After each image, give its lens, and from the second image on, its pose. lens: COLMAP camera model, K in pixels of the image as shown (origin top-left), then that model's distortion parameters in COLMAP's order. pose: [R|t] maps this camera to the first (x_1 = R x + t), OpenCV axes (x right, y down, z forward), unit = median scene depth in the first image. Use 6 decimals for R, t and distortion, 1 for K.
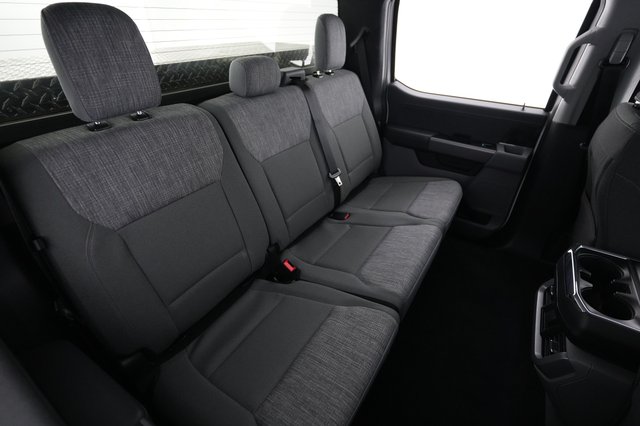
lens RADIAL K [[304.1, 0, 320.0], [0, 304.1, 213.0], [0, 0, 1]] dist [0.014979, -0.000298]
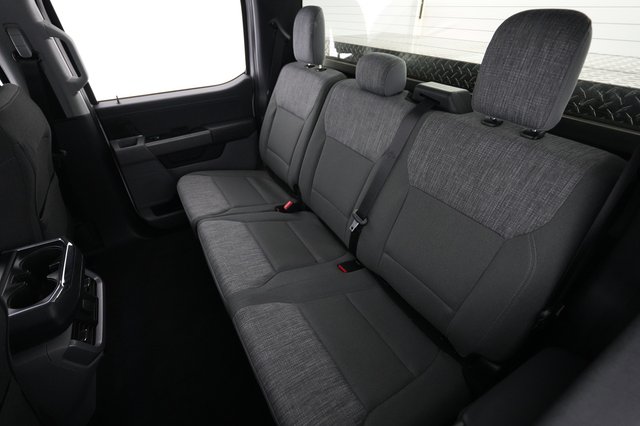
lens RADIAL K [[318.6, 0, 320.0], [0, 318.6, 213.0], [0, 0, 1]] dist [-0.002997, -0.000380]
pose [[-0.466302, 0.464659, -0.752765, 0.729058], [-0.488806, 0.573900, 0.657044, -0.639384], [0.737313, 0.674337, -0.040483, 0.977629]]
